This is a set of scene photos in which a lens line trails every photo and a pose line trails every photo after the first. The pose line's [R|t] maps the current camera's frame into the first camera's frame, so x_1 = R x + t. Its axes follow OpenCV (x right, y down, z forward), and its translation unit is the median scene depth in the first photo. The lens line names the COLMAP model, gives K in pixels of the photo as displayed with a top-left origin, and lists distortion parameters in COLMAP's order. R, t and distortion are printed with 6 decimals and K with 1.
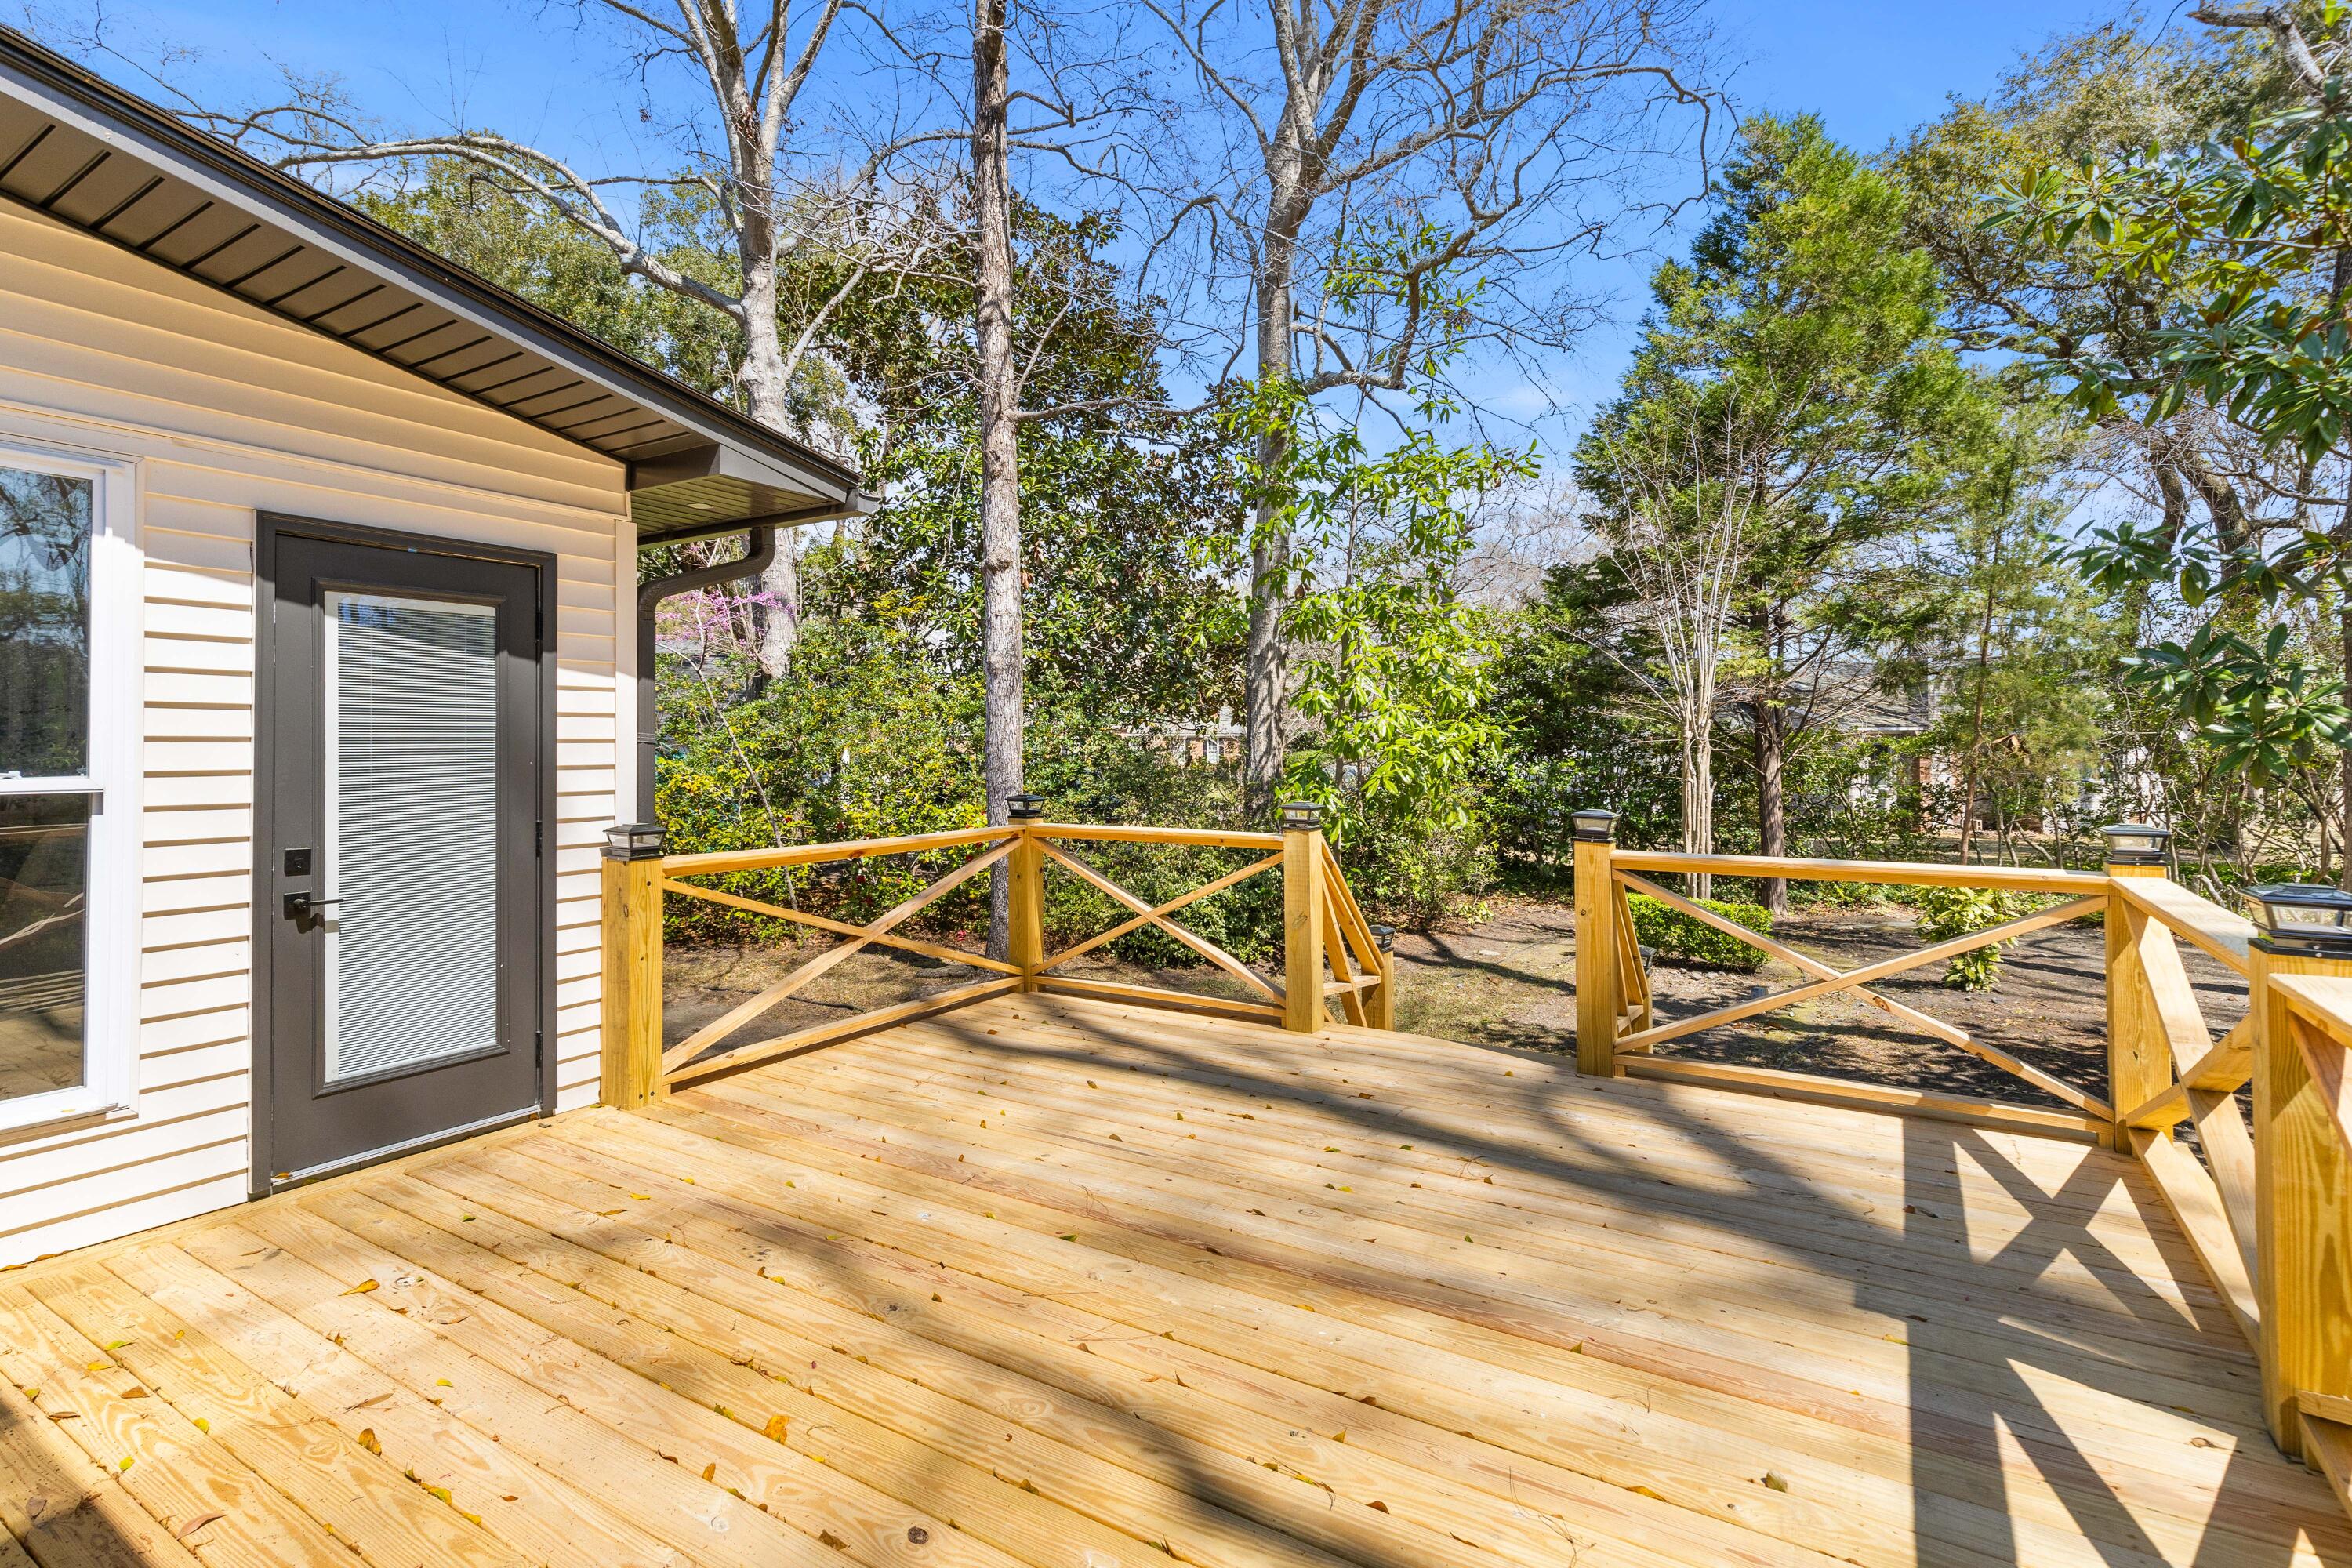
lens RADIAL K [[1111.4, 0, 1180.4], [0, 1111.4, 734.2], [0, 0, 1]] dist [0.000156, -0.000033]
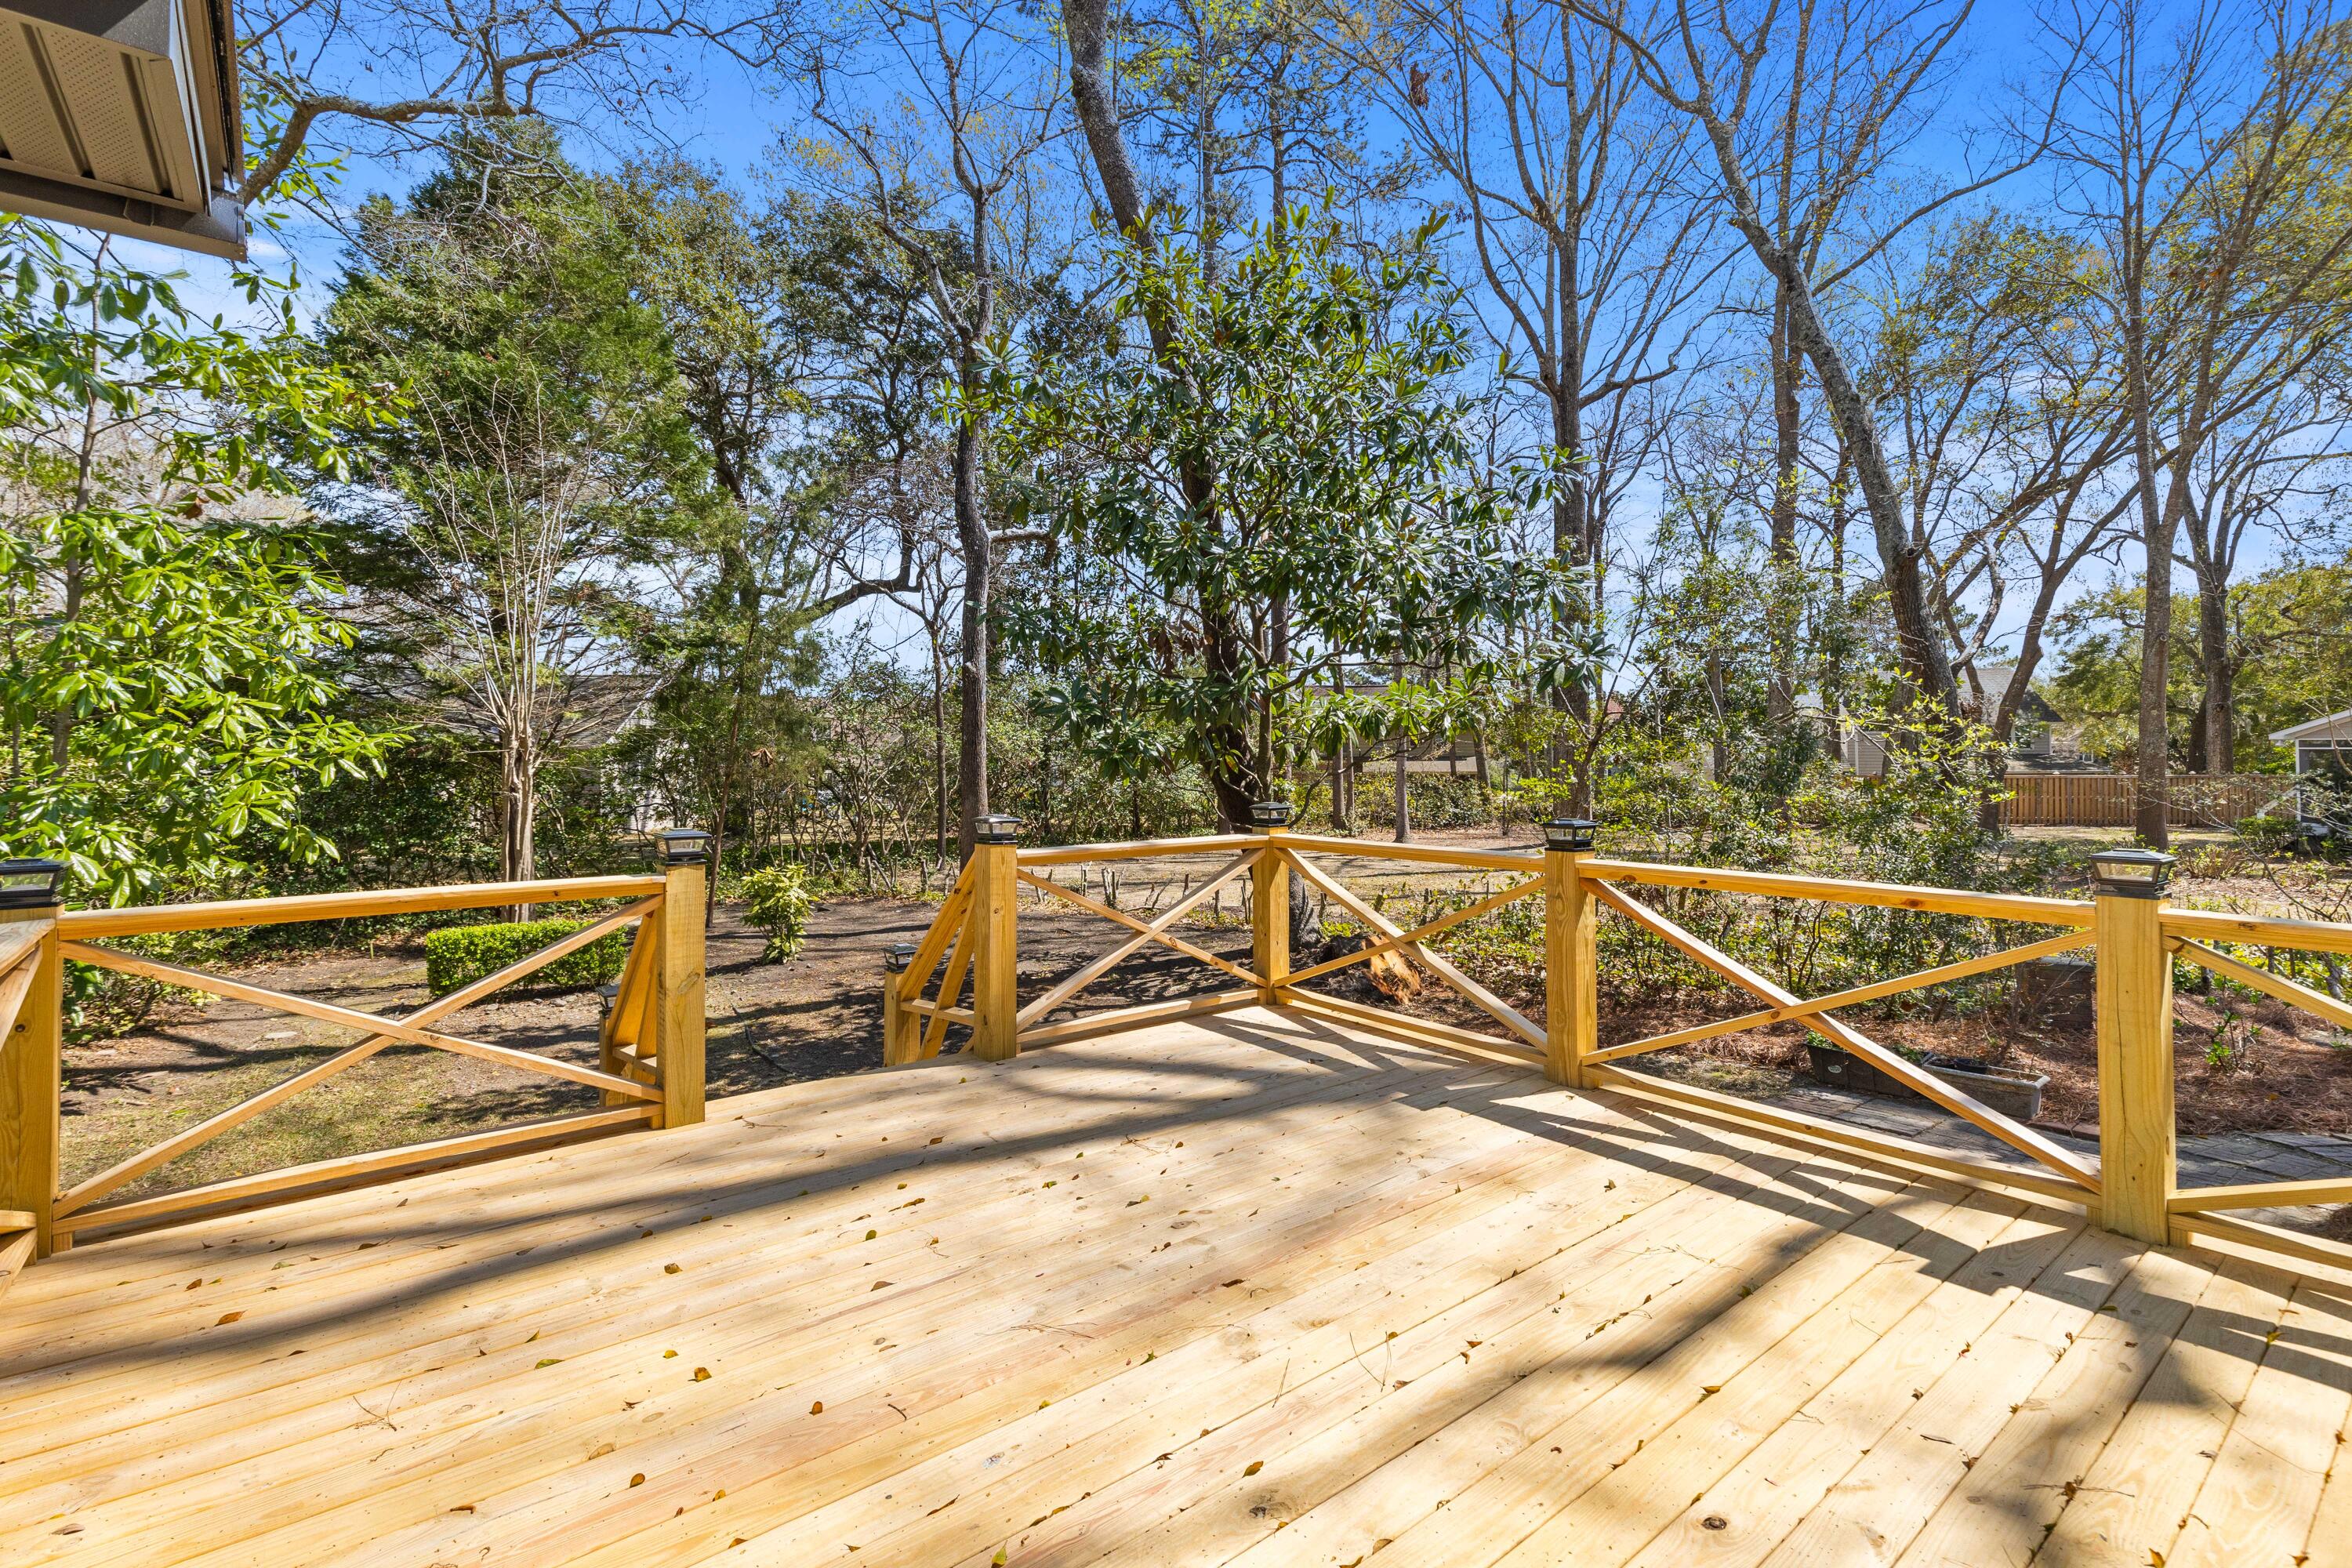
lens RADIAL K [[1111.4, 0, 1180.4], [0, 1111.4, 734.2], [0, 0, 1]] dist [0.000156, -0.000033]
pose [[0.334215, 0.013611, 0.942398, -0.773465], [-0.003997, 0.999907, -0.013024, 0.007571], [-0.942488, 0.000586, 0.334239, 0.631668]]
